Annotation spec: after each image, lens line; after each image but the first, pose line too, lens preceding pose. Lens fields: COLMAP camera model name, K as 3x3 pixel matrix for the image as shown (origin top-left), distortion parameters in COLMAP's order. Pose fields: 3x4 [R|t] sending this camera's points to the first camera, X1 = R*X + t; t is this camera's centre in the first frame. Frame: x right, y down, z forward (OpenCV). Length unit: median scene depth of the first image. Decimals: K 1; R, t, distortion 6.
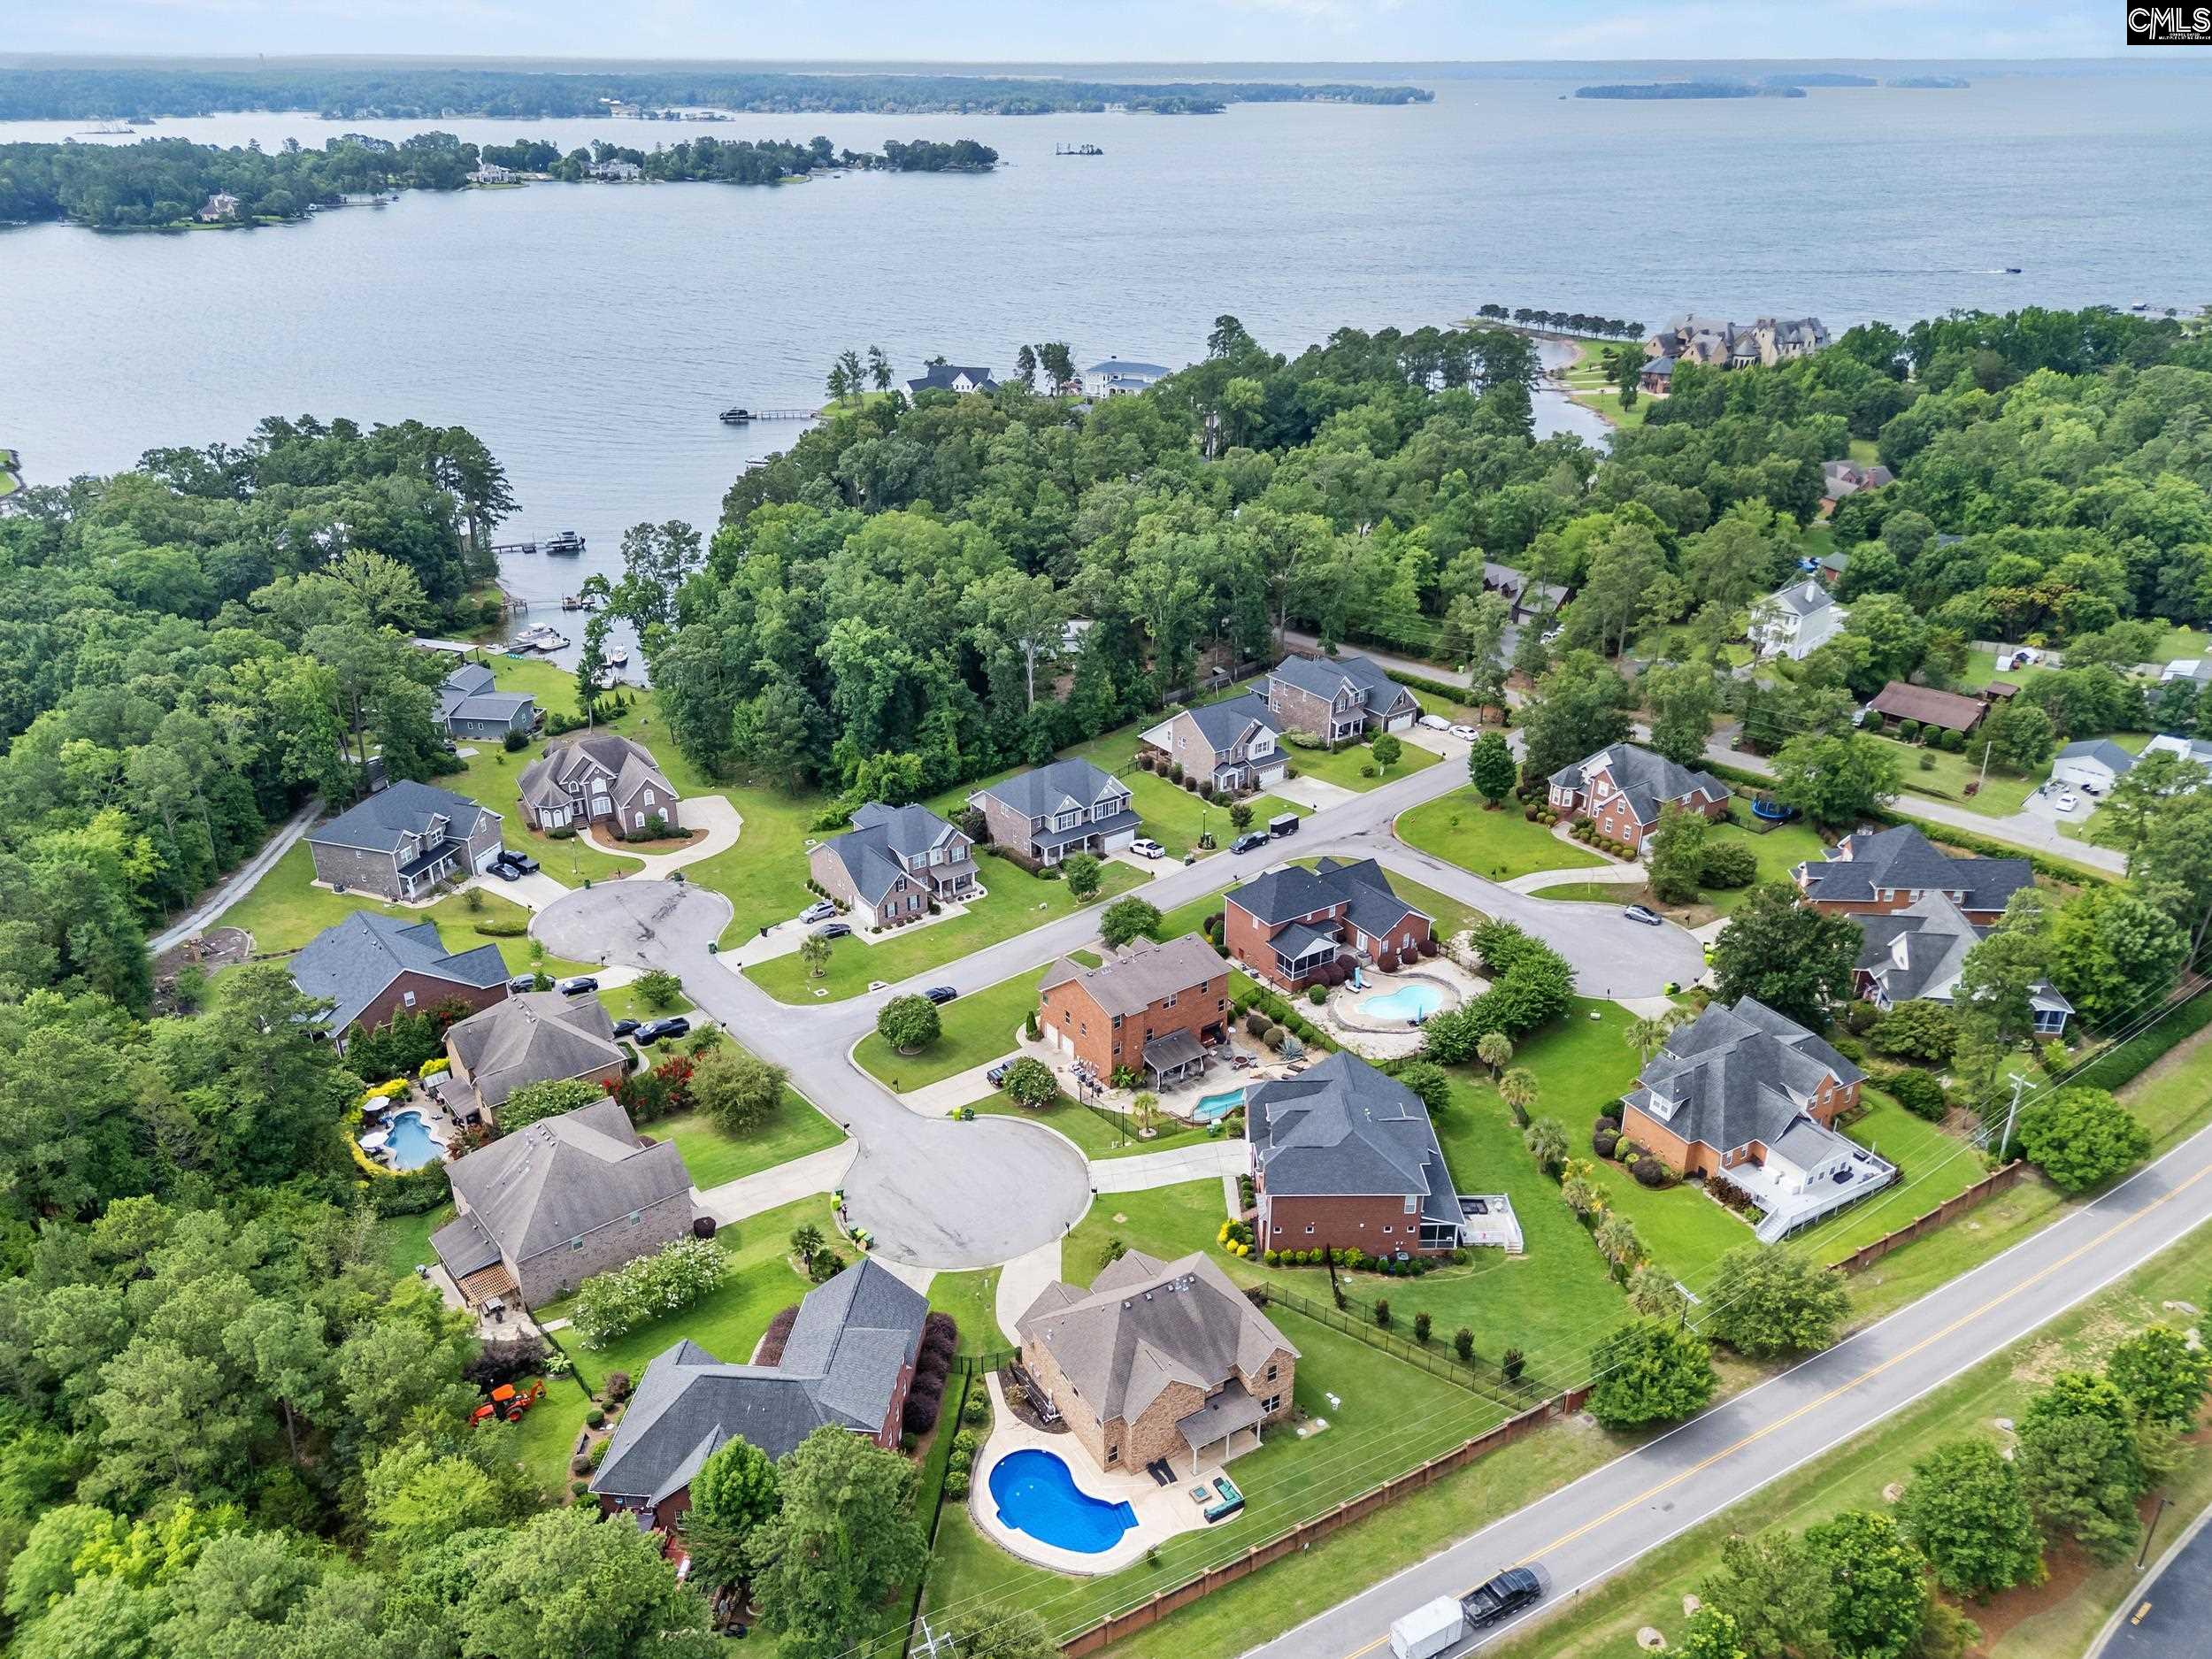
lens RADIAL K [[1628.5, 0, 1112.2], [0, 1628.5, 827.7], [0, 0, 1]] dist [0.092298, -0.090371]
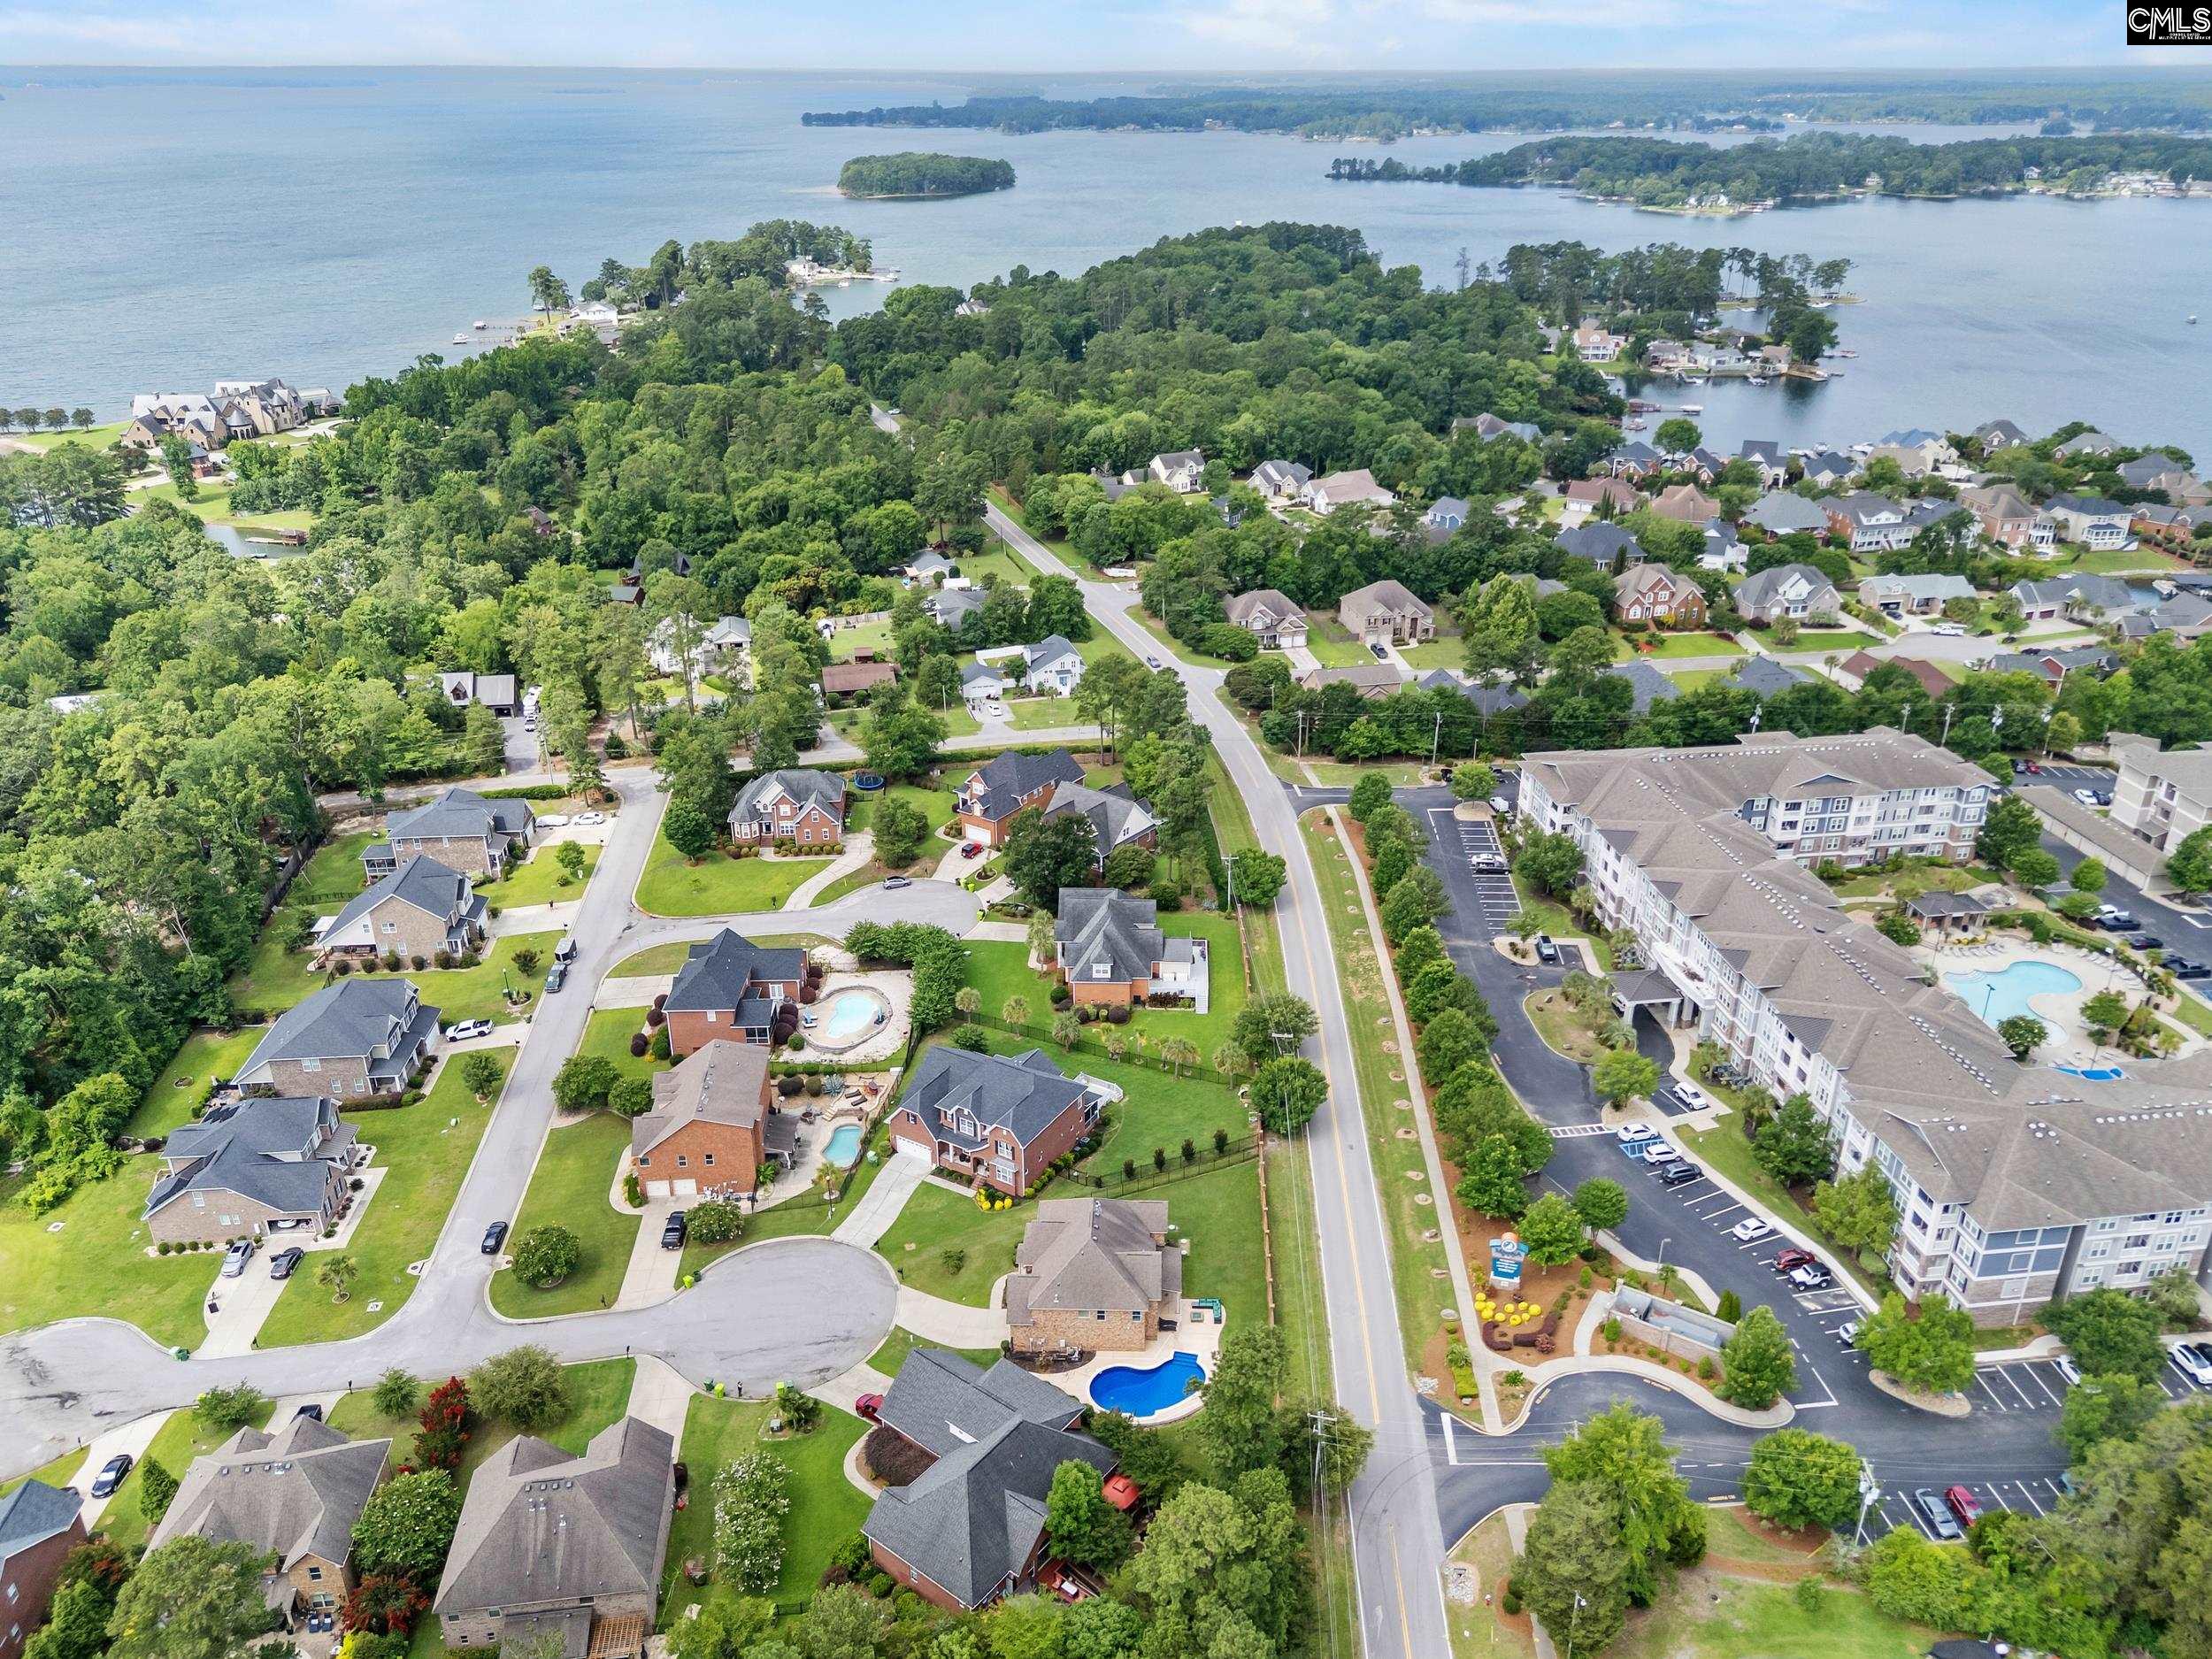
lens RADIAL K [[1628.5, 0, 1112.2], [0, 1628.5, 827.7], [0, 0, 1]] dist [0.092298, -0.090371]
pose [[0.535102, -0.361237, 0.763658, -0.525565], [0.362516, 0.914692, 0.178663, -0.146825], [-0.763051, 0.181235, 0.620408, 0.066471]]
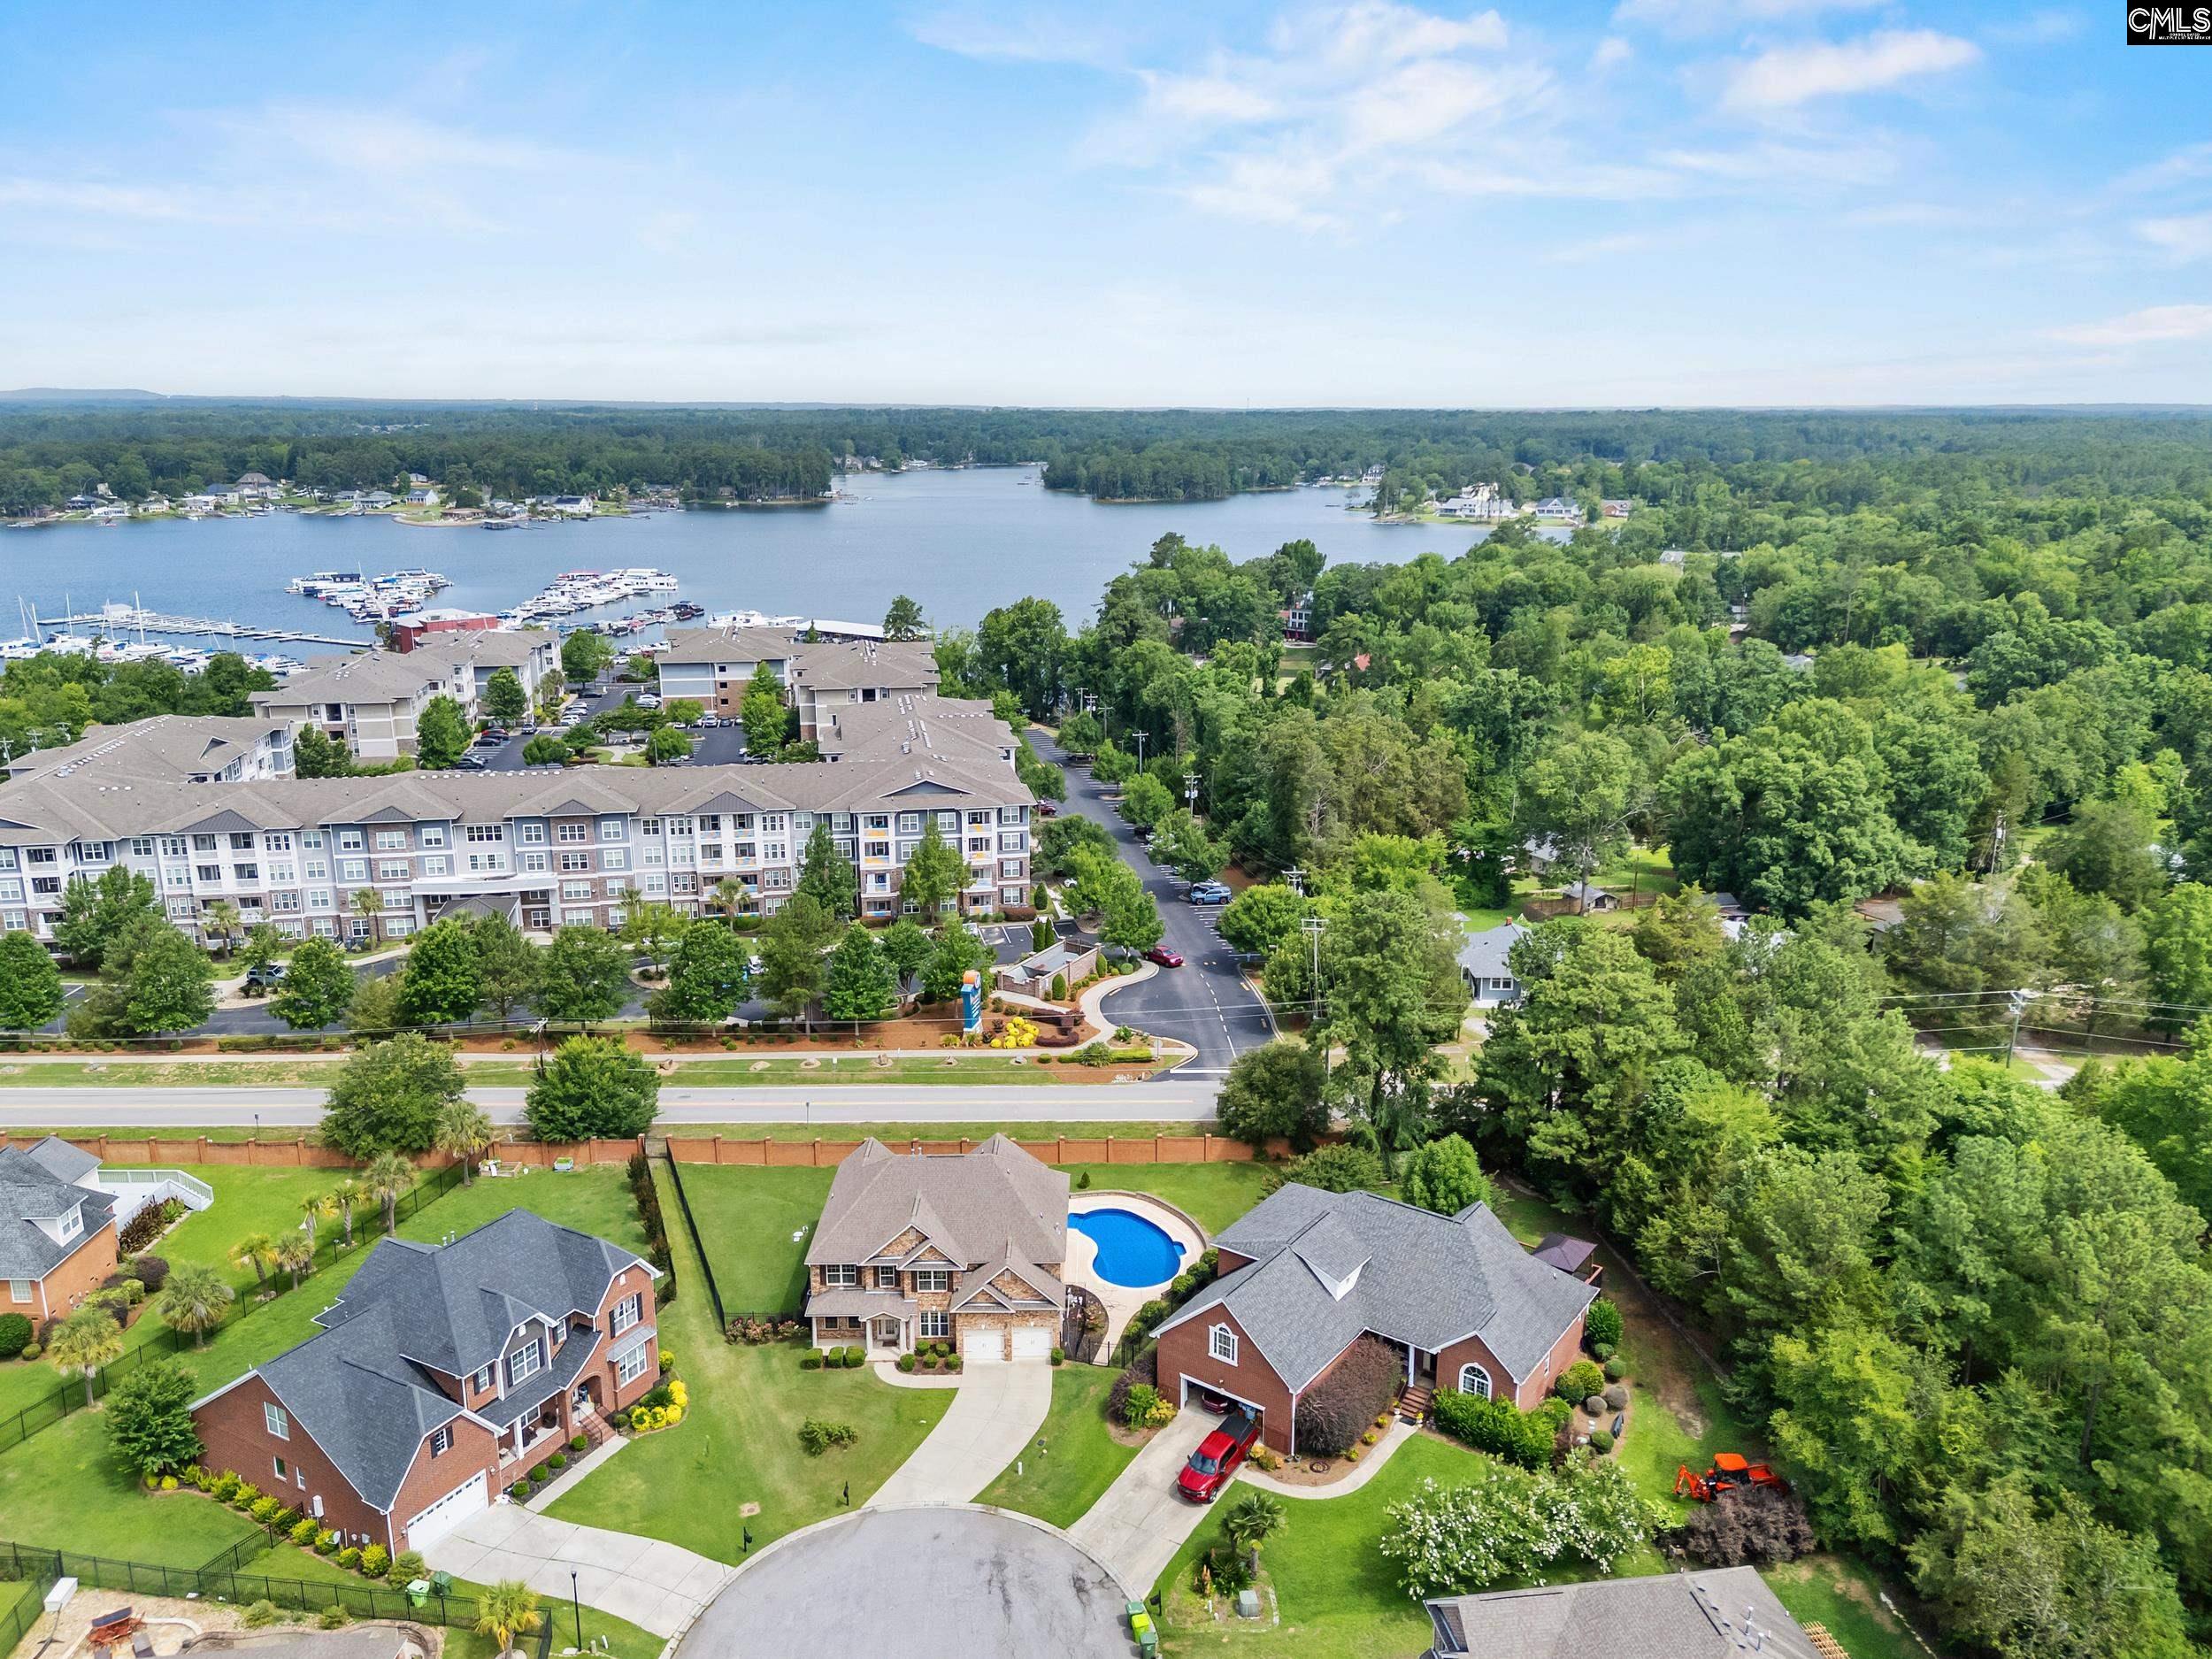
lens RADIAL K [[1628.5, 0, 1112.2], [0, 1628.5, 827.7], [0, 0, 1]] dist [0.092298, -0.090371]
pose [[-0.863589, -0.132068, 0.486592, -0.273808], [0.208669, 0.784934, 0.583382, -0.209915], [-0.458989, 0.605340, -0.650302, 0.865163]]
